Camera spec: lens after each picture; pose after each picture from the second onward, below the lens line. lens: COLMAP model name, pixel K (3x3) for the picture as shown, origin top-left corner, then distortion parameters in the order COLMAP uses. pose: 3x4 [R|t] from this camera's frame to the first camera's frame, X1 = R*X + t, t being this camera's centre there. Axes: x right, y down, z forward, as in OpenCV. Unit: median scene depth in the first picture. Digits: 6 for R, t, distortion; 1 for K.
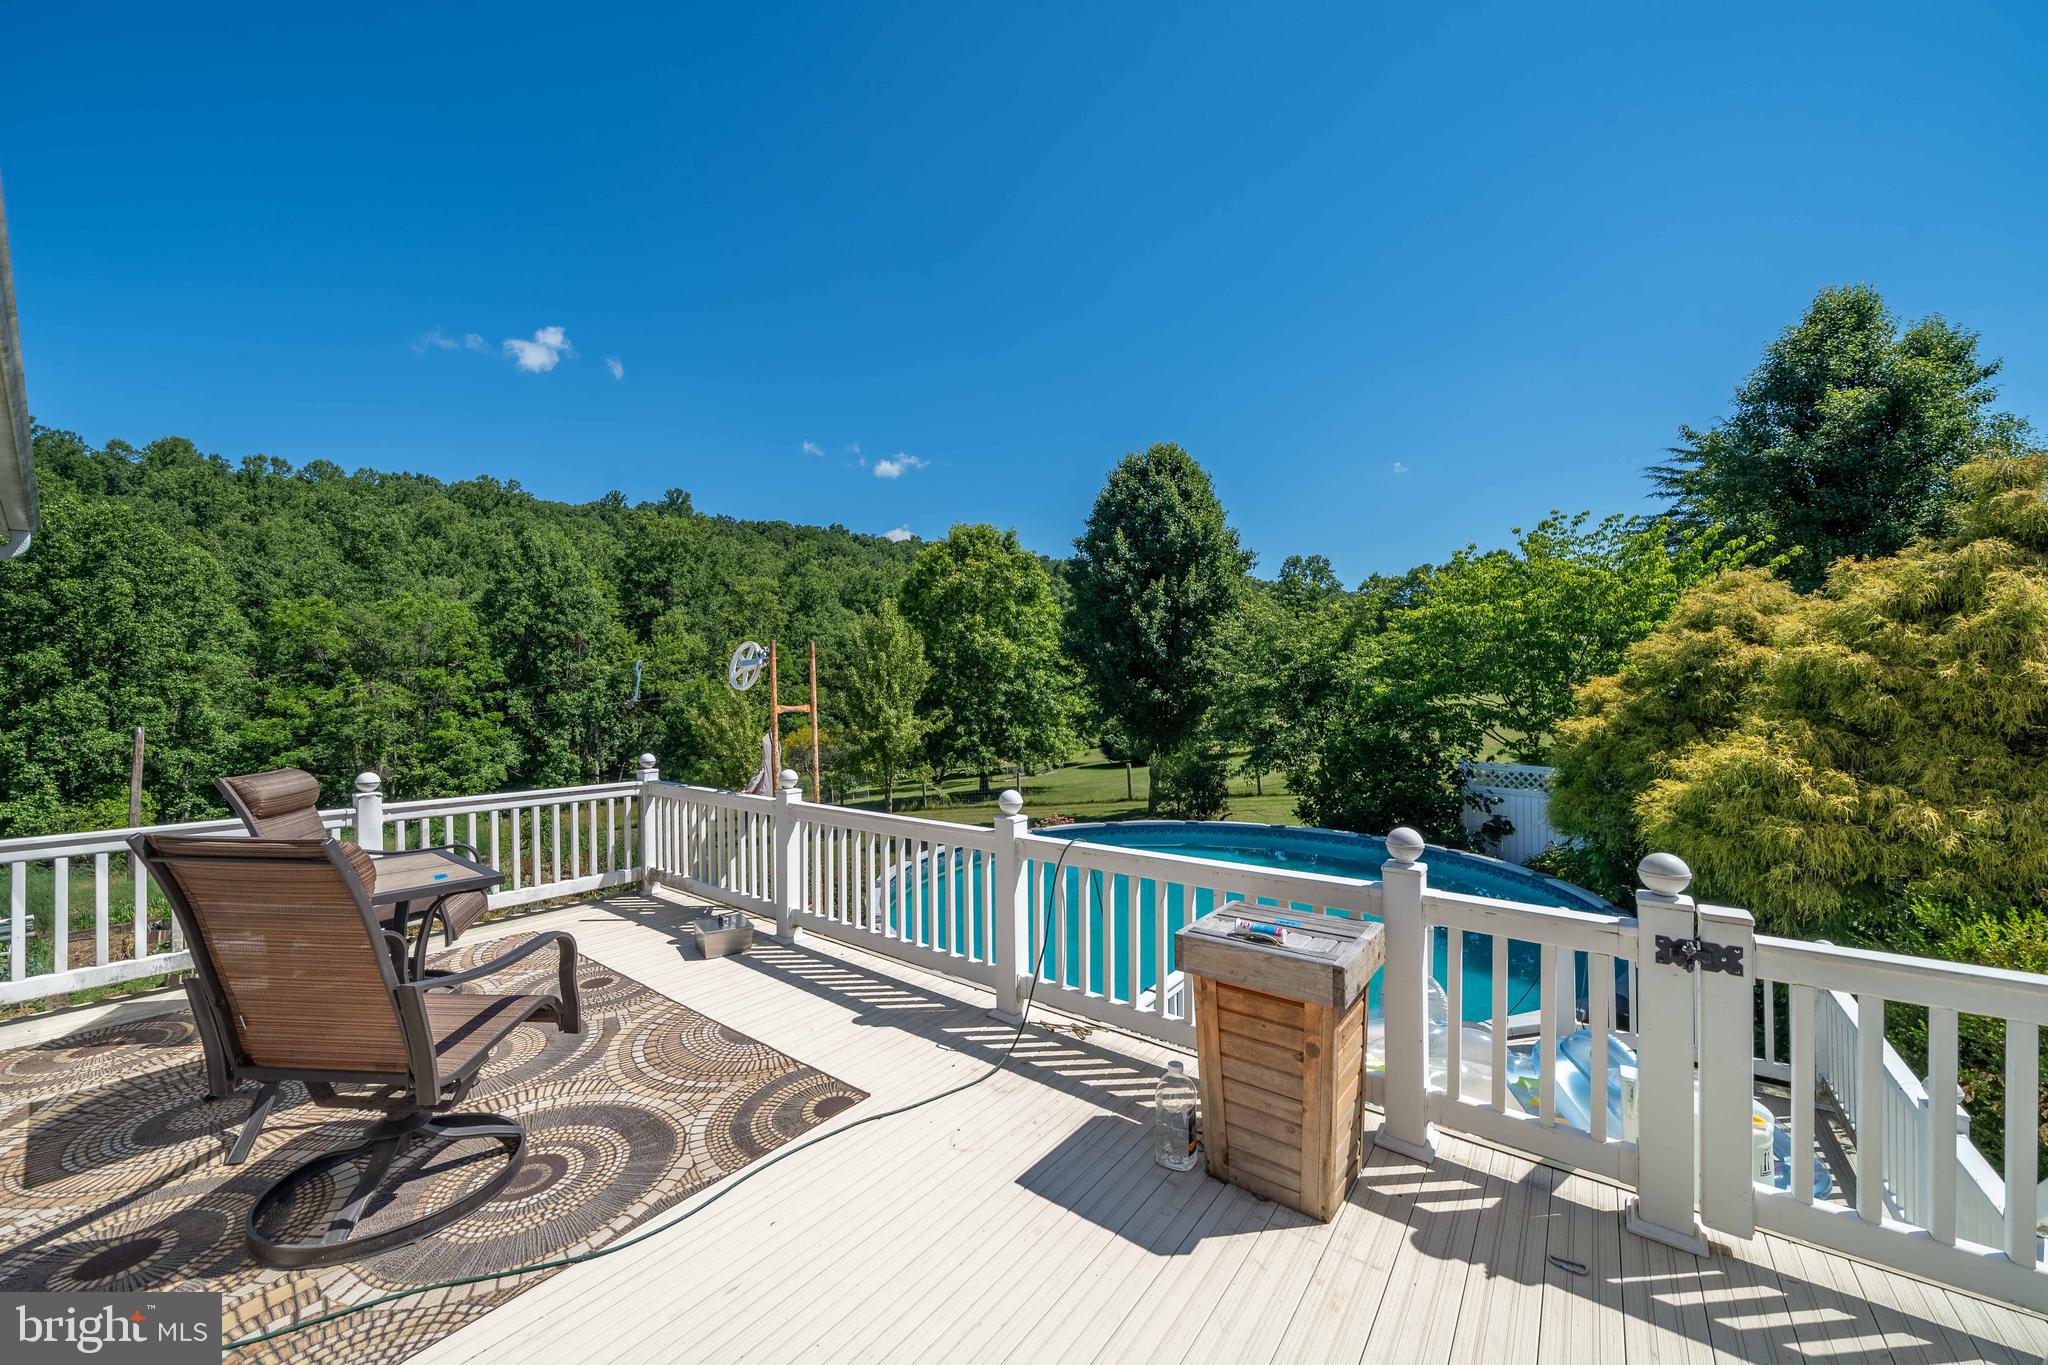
lens RADIAL K [[748.6, 0, 1020.4], [0, 748.6, 693.2], [0, 0, 1]] dist [0.000369, 0.000112]
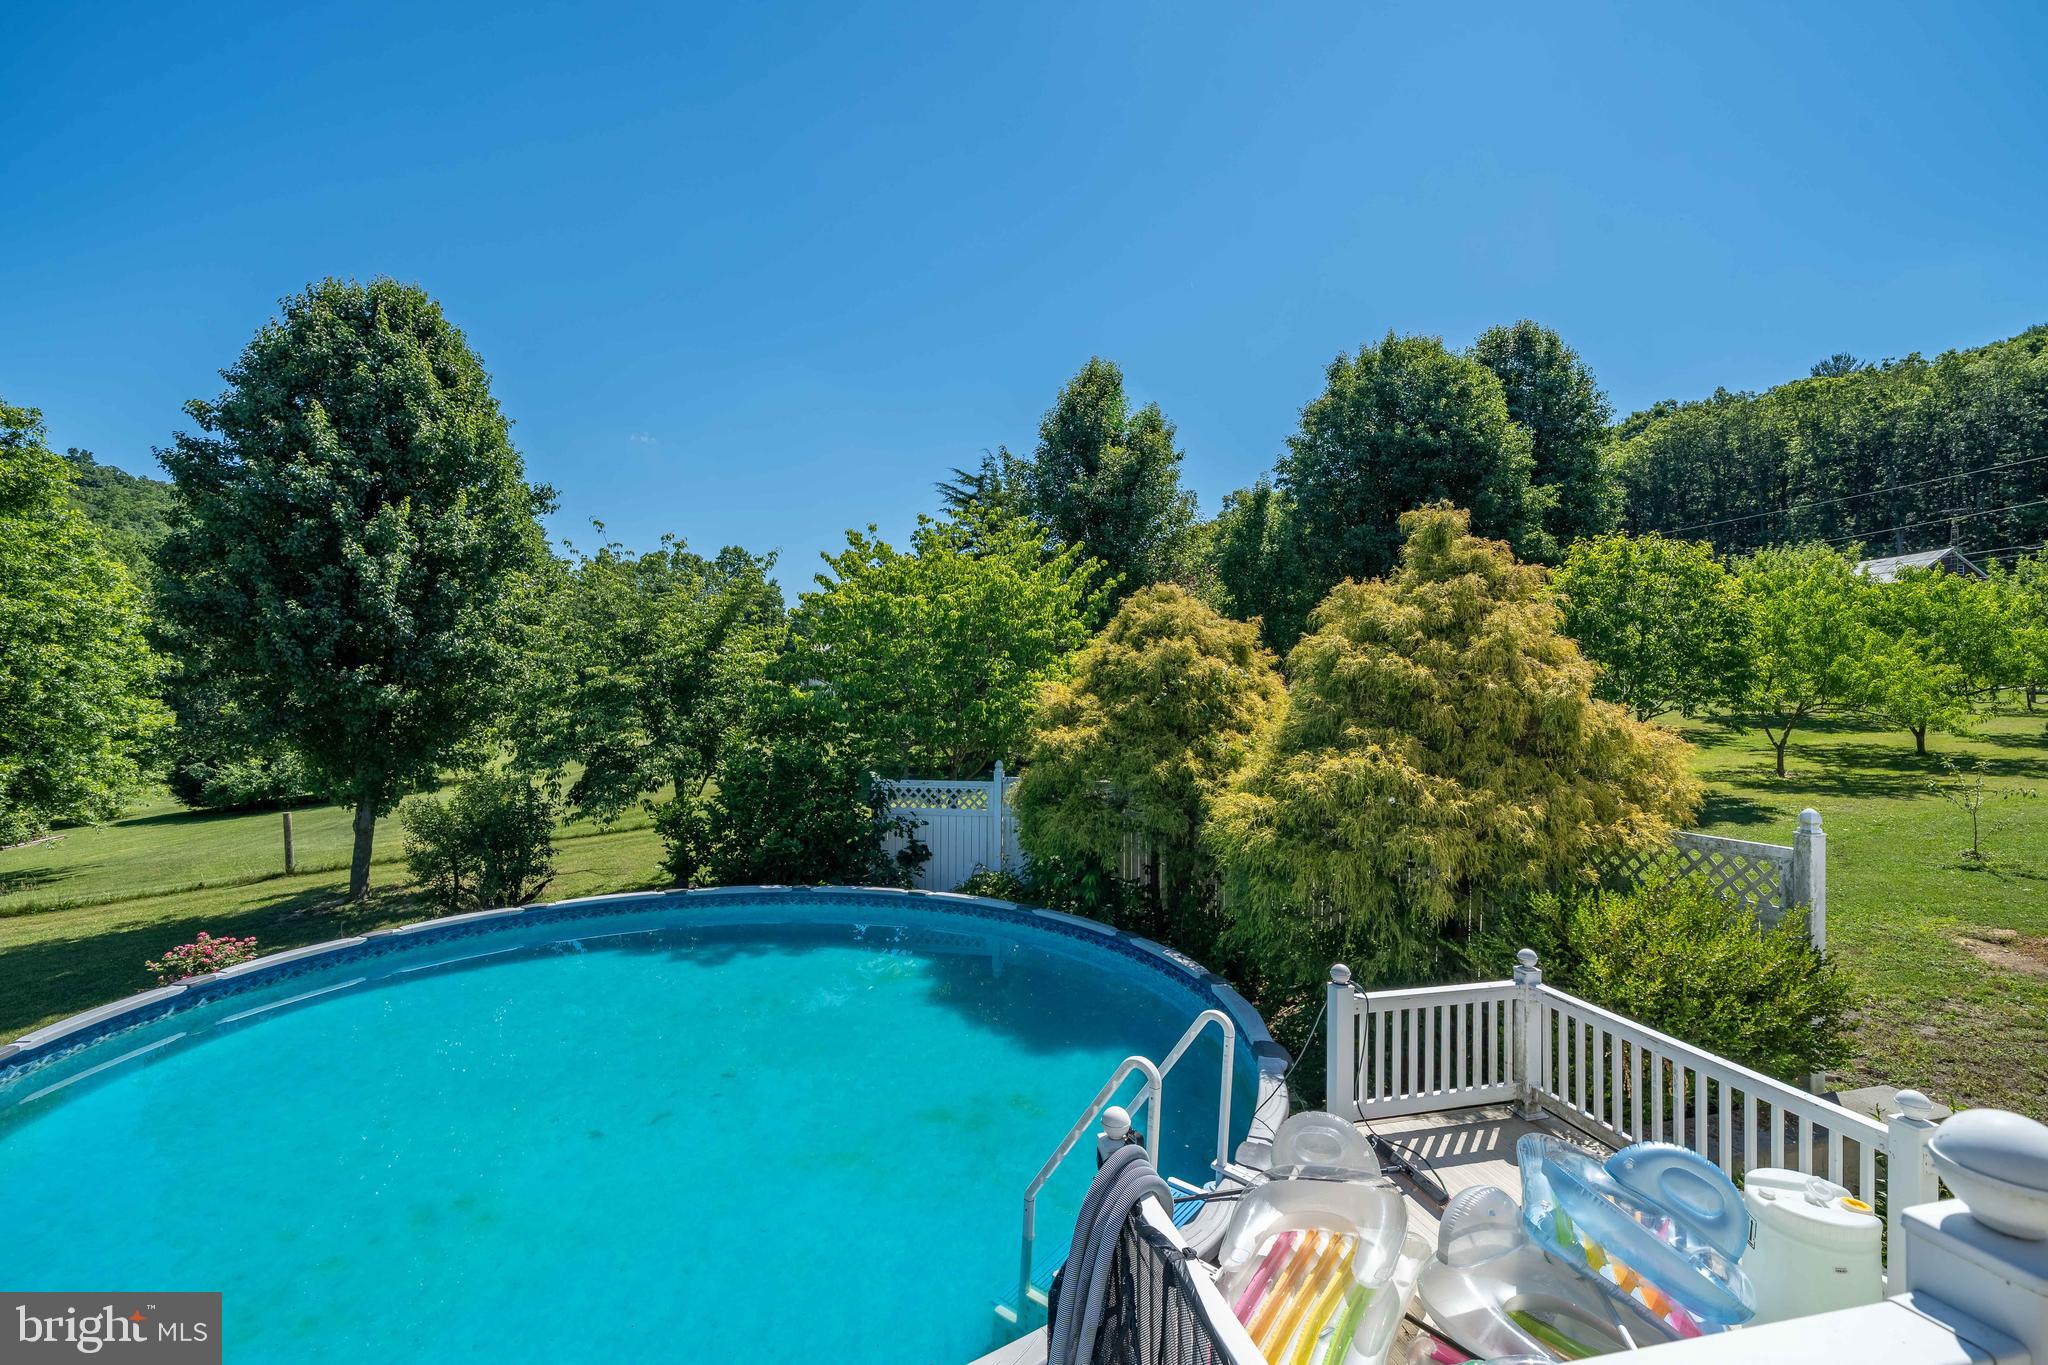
lens RADIAL K [[899.0, 0, 1020.6], [0, 899.0, 695.1], [0, 0, 1]] dist [-0.002649, 0.000019]
pose [[0.625890, 0.015148, 0.779764, -0.061965], [-0.012889, 0.999876, -0.009078, 0.001967], [-0.779805, -0.004369, 0.626008, 0.155032]]
